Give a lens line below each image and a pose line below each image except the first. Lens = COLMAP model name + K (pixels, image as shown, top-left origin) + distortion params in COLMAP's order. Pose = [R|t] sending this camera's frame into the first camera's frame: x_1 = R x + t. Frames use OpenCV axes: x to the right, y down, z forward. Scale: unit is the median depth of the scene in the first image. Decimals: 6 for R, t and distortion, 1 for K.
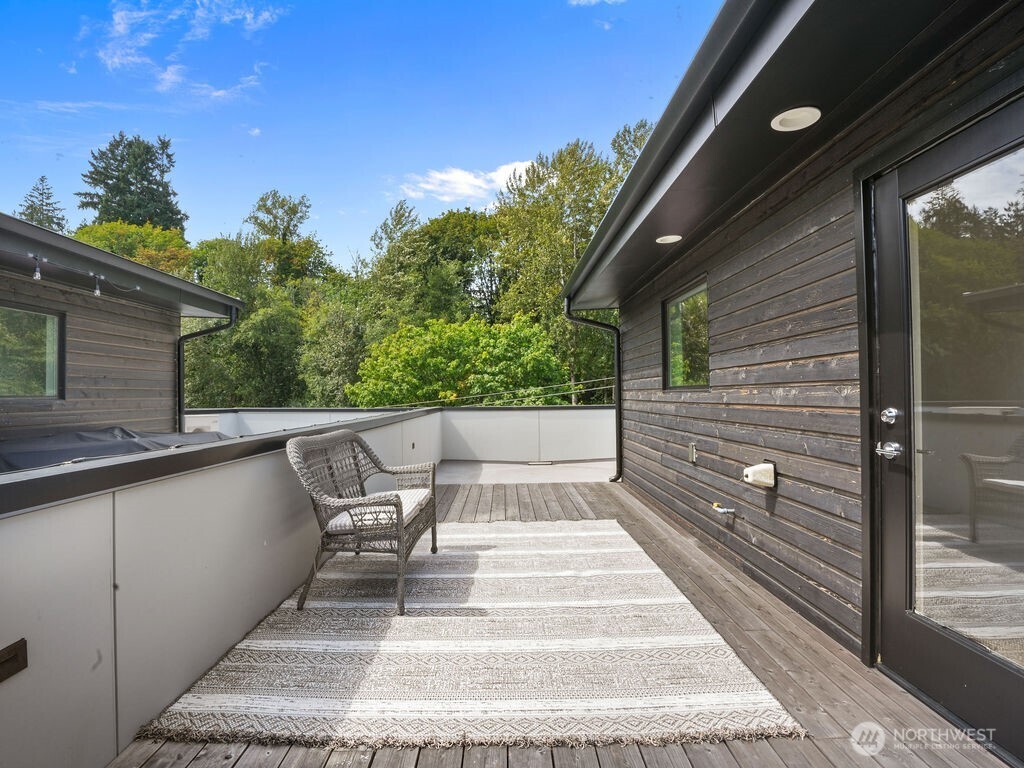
lens RADIAL K [[534.3, 0, 500.8], [0, 534.3, 386.3], [0, 0, 1]] dist [-0.063313, 0.021935]
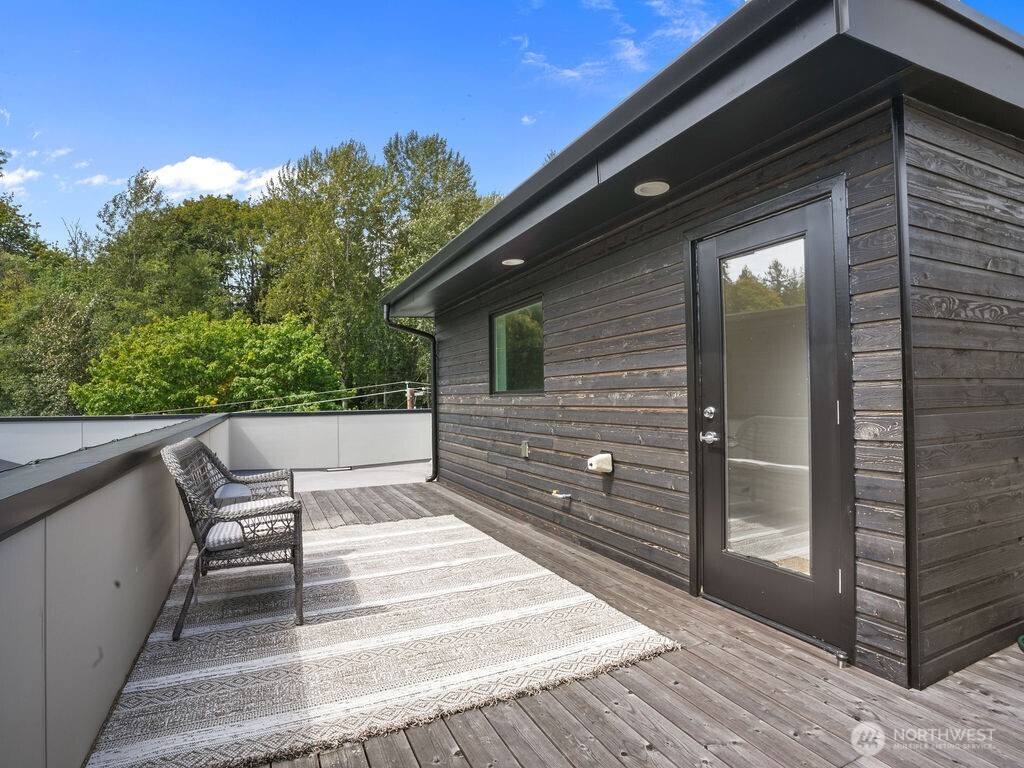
lens RADIAL K [[534.3, 0, 499.0], [0, 534.3, 384.1], [0, 0, 1]] dist [-0.063313, 0.021935]
pose [[0.904310, 0.010051, 0.426757, -0.257943], [-0.004238, 0.999885, -0.014567, 0.002436], [-0.426854, 0.011365, 0.904249, -0.031148]]
